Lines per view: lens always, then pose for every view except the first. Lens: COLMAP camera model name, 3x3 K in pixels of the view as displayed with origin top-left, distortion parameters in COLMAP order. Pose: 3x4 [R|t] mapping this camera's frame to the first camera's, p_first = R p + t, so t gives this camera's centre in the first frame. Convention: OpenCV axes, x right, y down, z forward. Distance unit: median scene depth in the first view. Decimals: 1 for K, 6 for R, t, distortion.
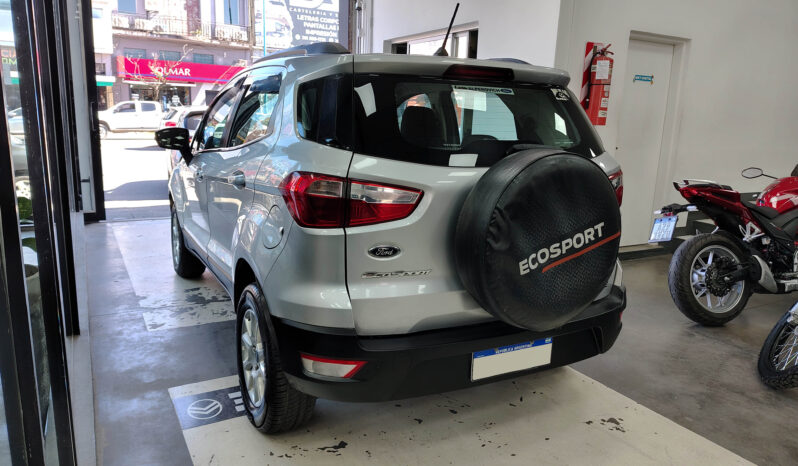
lens RADIAL K [[566.8, 0, 399.0], [0, 566.8, 233.0], [0, 0, 1]] dist [0.001667, -0.007331]
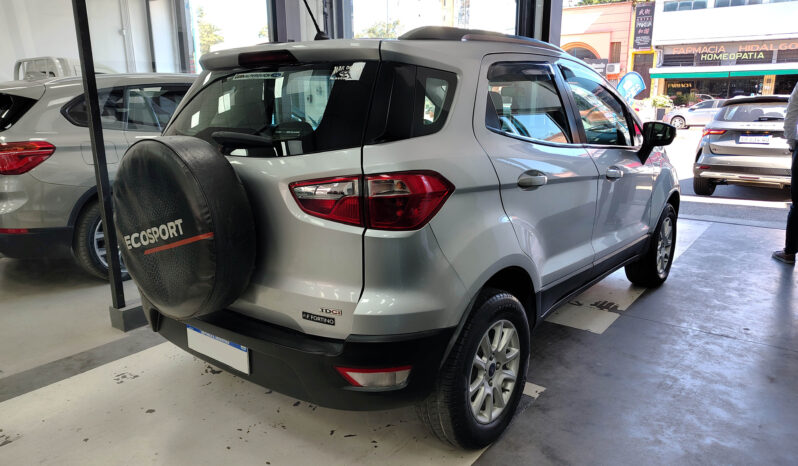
lens RADIAL K [[566.8, 0, 399.0], [0, 566.8, 233.0], [0, 0, 1]] dist [0.001667, -0.007331]
pose [[0.427362, 0.176873, -0.886610, 1.321560], [-0.164330, 0.979537, 0.116201, -0.159751], [0.889021, 0.096036, 0.447682, 0.916131]]
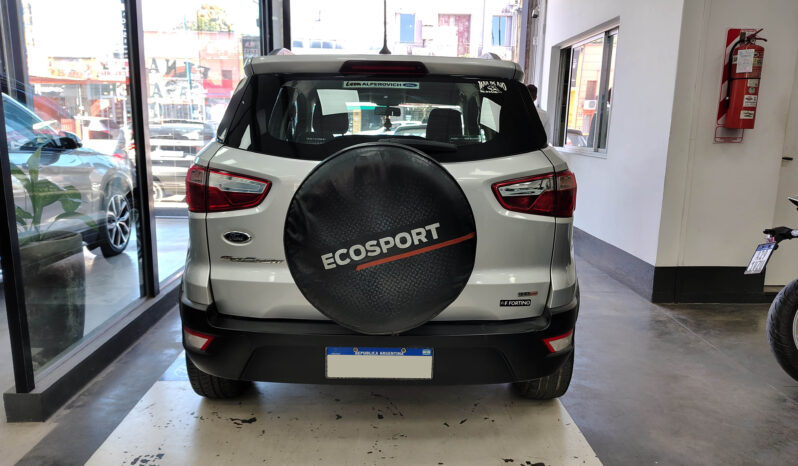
lens RADIAL K [[566.8, 0, 399.0], [0, 566.8, 233.0], [0, 0, 1]] dist [0.001667, -0.007331]
pose [[0.896128, 0.066633, -0.438765, 0.706230], [-0.079206, 0.996804, -0.010390, 0.011574], [0.436671, 0.044063, 0.898542, 0.169247]]
